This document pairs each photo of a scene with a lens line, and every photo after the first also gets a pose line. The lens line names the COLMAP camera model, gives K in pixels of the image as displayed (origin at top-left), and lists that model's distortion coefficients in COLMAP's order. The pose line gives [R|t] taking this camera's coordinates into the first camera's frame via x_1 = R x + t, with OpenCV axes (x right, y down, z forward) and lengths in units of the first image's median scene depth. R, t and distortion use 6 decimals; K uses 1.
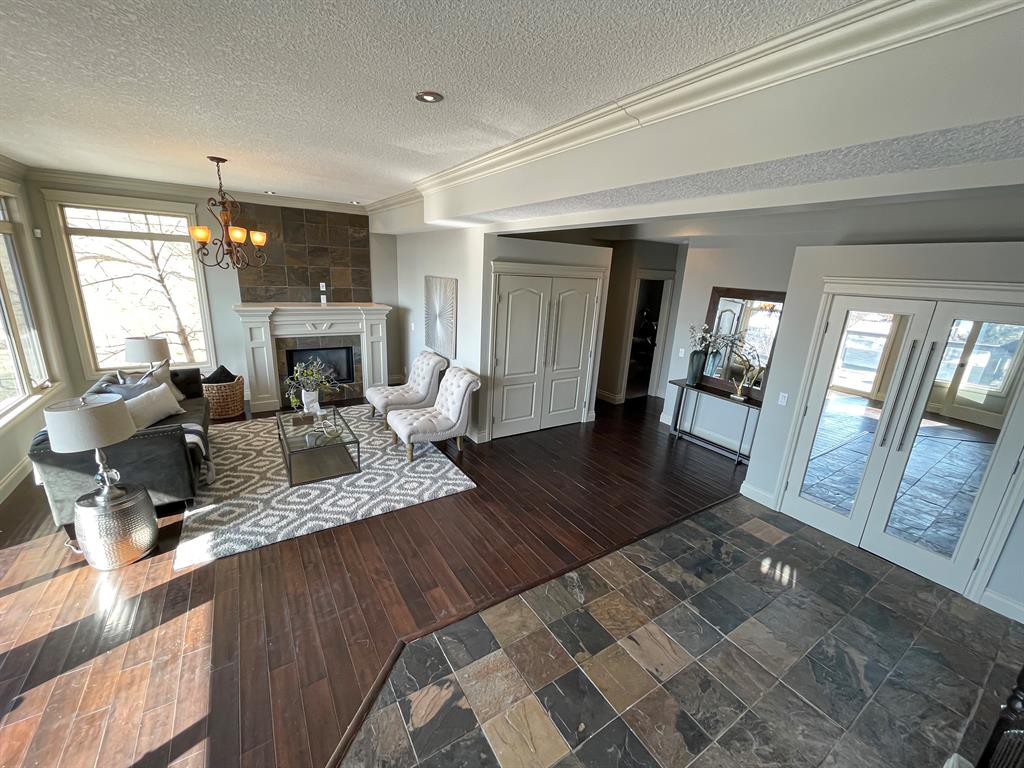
lens RADIAL K [[418.1, 0, 512.4], [0, 418.1, 384.8], [0, 0, 1]] dist [0.000994, -0.000530]
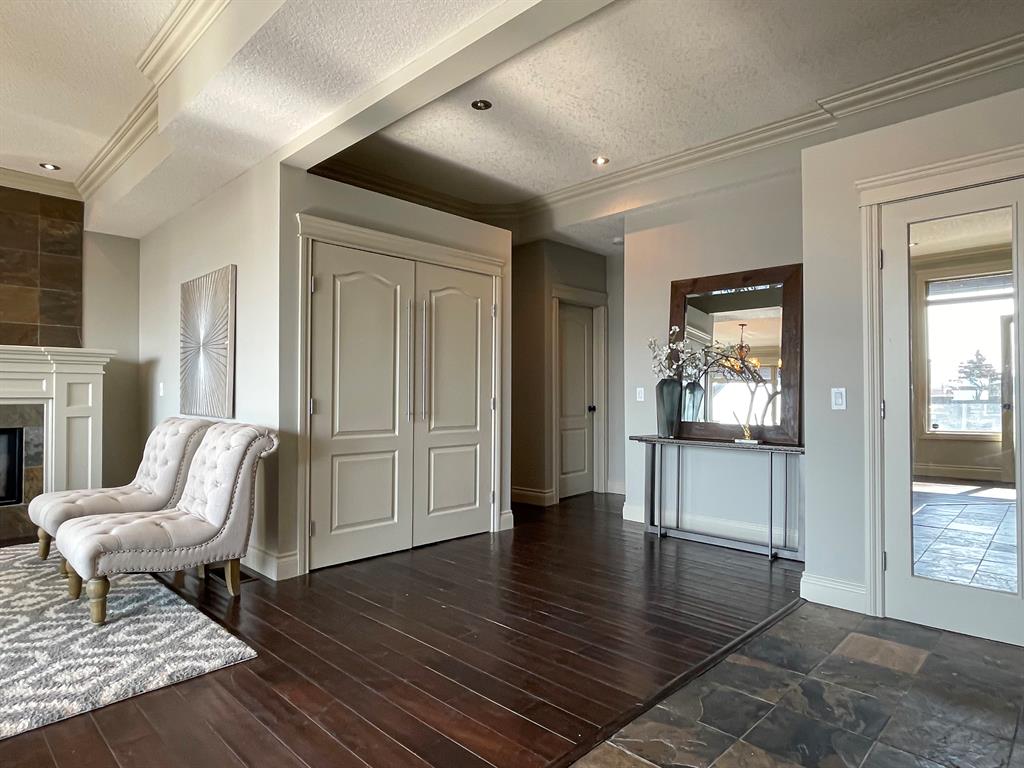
lens RADIAL K [[596.2, 0, 511.2], [0, 596.2, 385.2], [0, 0, 1]] dist [0.005048, -0.005576]
pose [[0.973831, -0.048015, 0.222144, 0.032774], [0.108337, 0.957307, -0.268006, 0.133664], [-0.199792, 0.285059, 0.937456, 0.242775]]
